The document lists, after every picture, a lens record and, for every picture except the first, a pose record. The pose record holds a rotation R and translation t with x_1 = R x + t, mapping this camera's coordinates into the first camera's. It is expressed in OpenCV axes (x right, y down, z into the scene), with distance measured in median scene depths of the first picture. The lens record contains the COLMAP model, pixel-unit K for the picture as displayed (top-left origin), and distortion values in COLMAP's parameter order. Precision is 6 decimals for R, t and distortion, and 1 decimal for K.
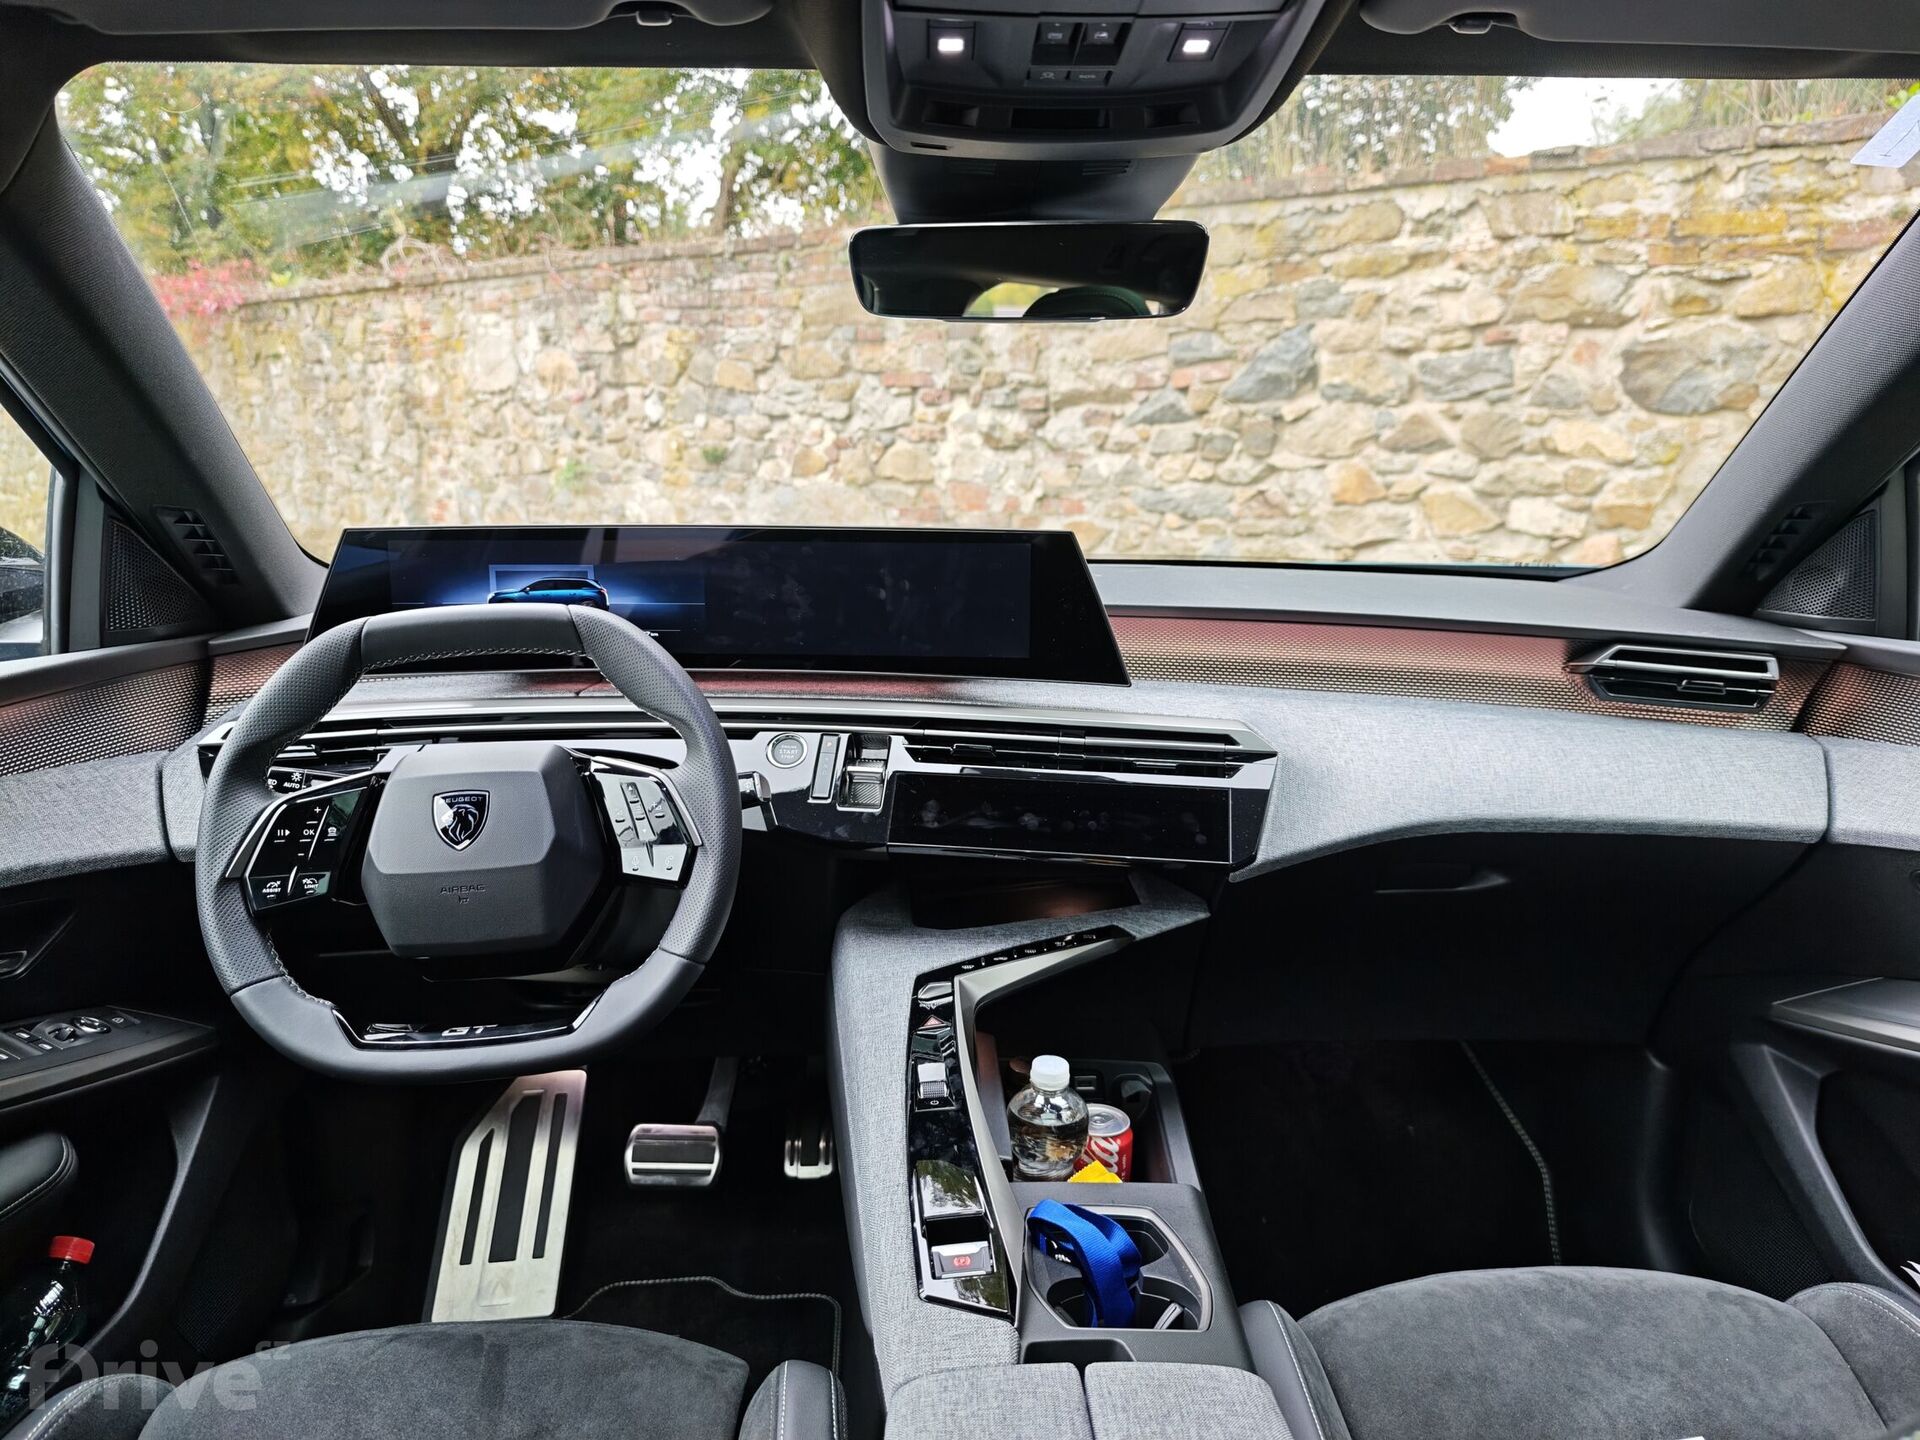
lens RADIAL K [[1315.5, 0, 955.8], [0, 1315.5, 712.2], [0, 0, 1]] dist [0.008481, -0.015488]
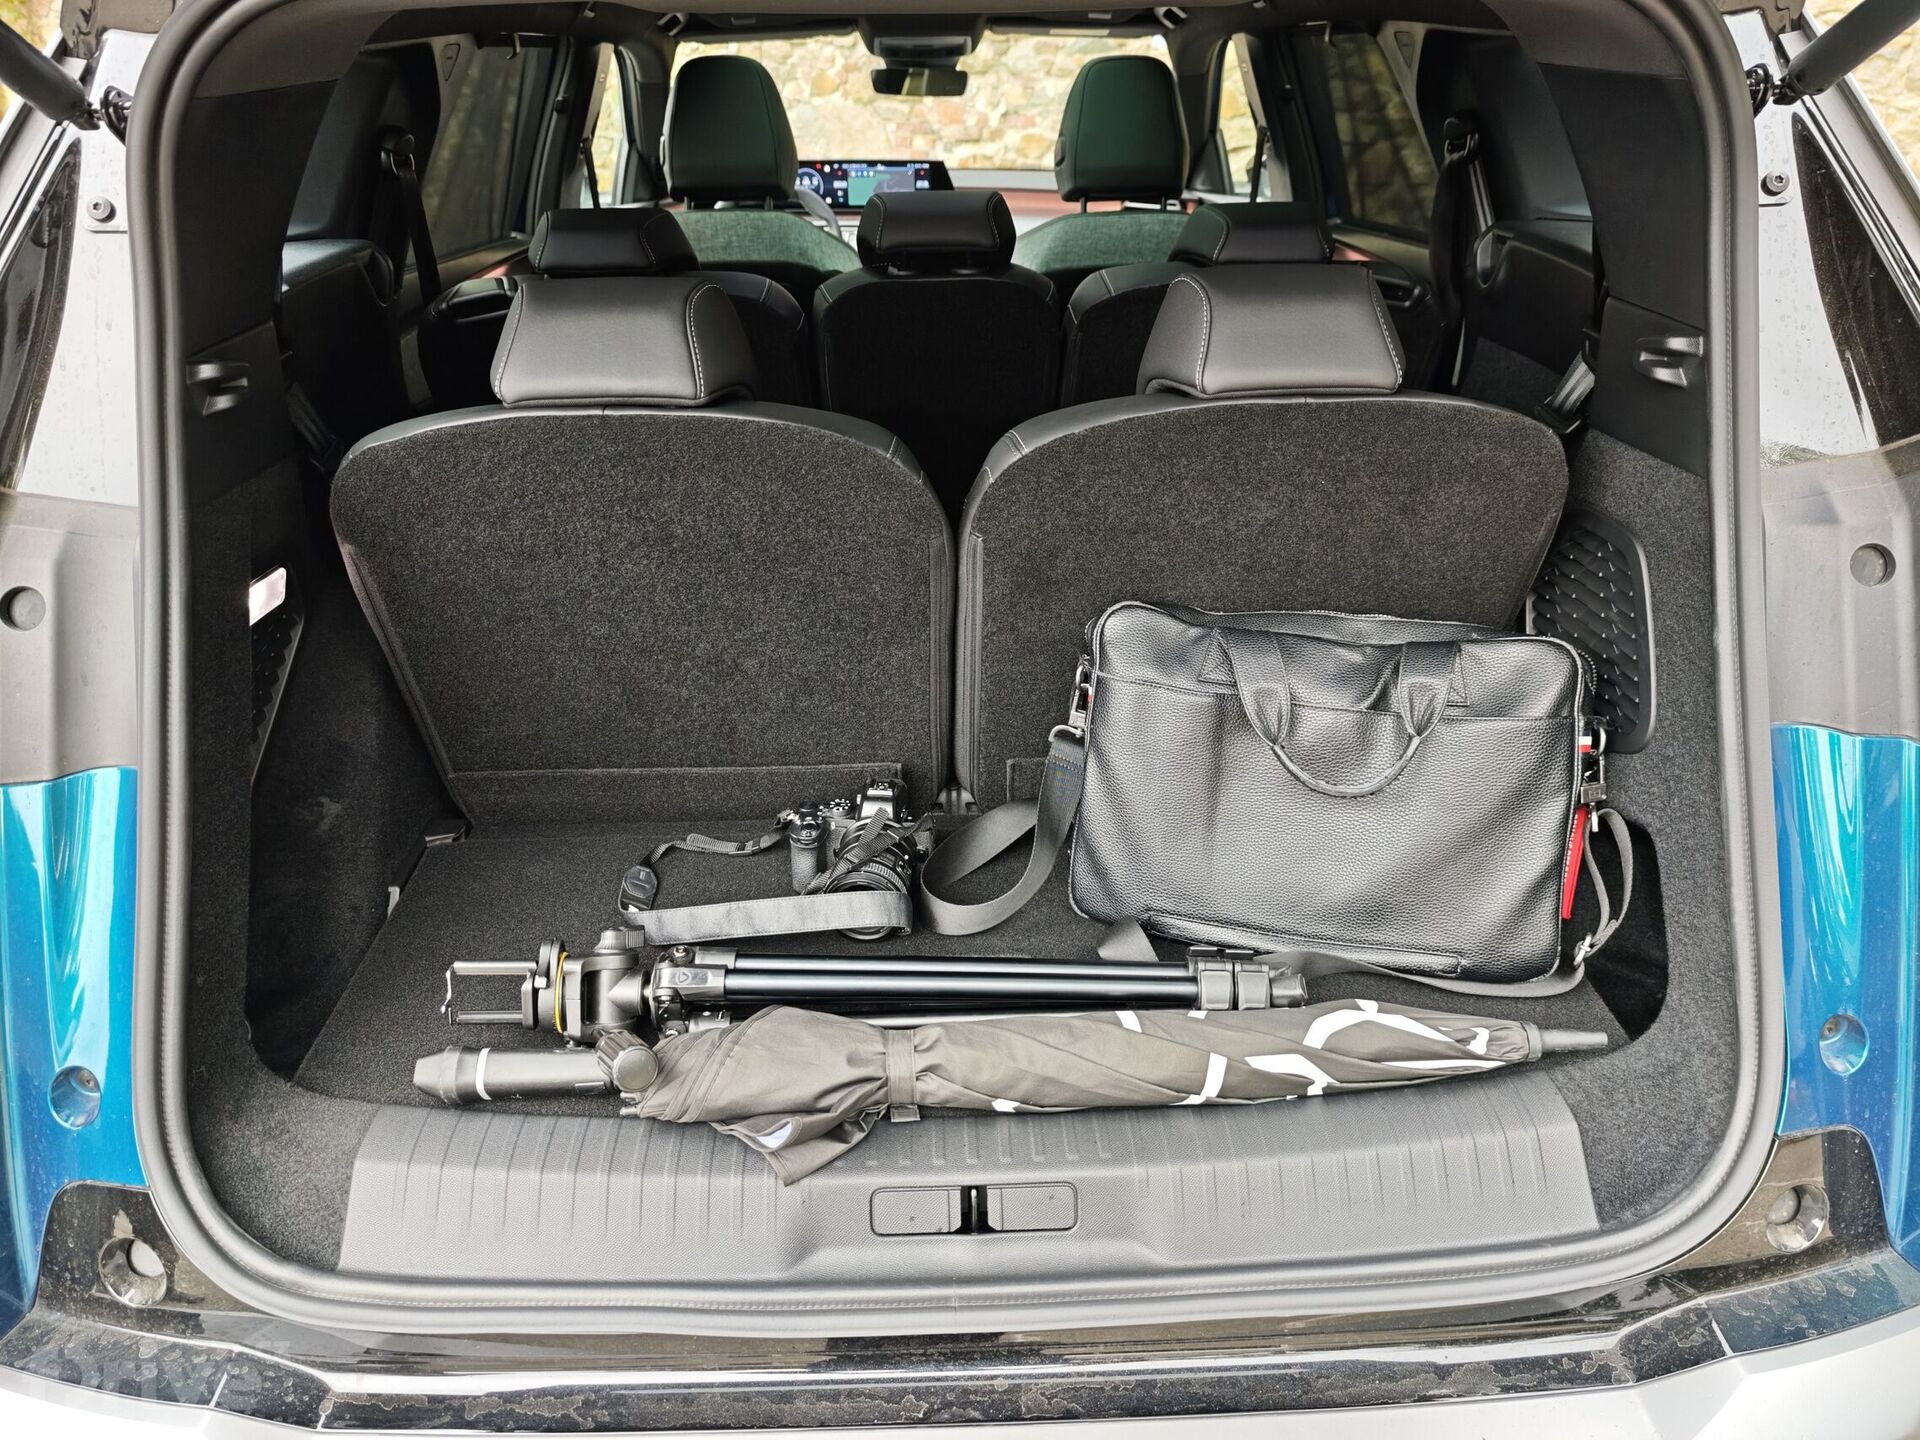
lens RADIAL K [[1315.5, 0, 959.3], [0, 1315.5, 721.8], [0, 0, 1]] dist [0.008481, -0.015488]
pose [[0.999928, -0.008996, -0.007987, 0.033008], [0.010883, 0.959365, 0.281960, 0.061226], [0.005126, -0.282026, 0.959393, -0.556483]]
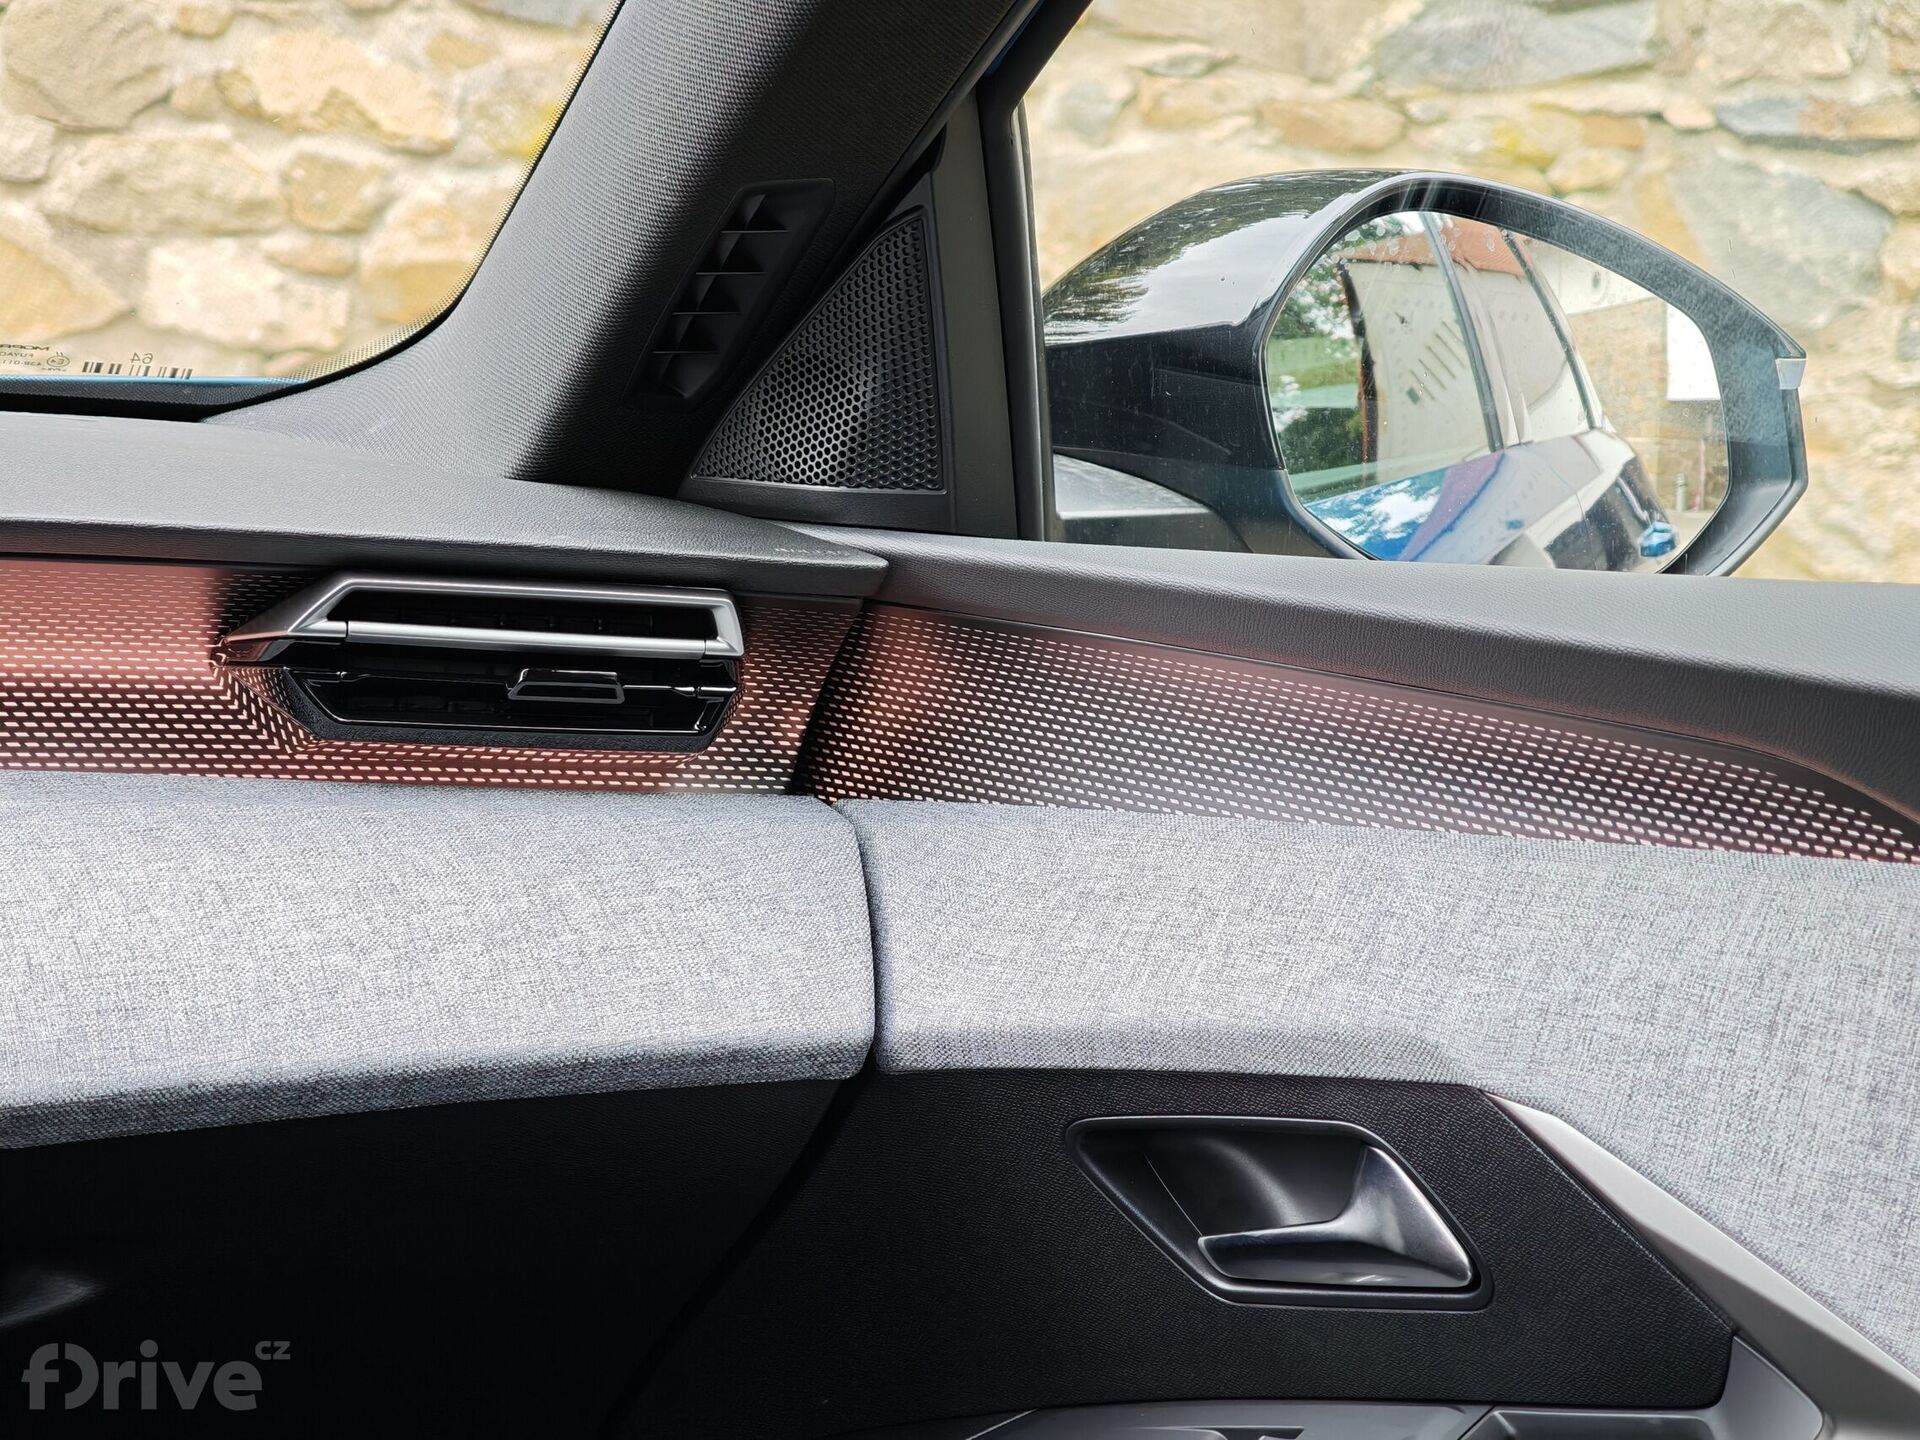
lens RADIAL K [[3884.4, 0, 943.6], [0, 3884.4, 715.4], [0, 0, 1]] dist [0.100855, 0.000000]
pose [[0.833947, -0.049176, 0.549649, 0.015342], [0.073858, 0.997007, -0.022860, 0.005473], [-0.546879, 0.059660, 0.835083, 0.010661]]
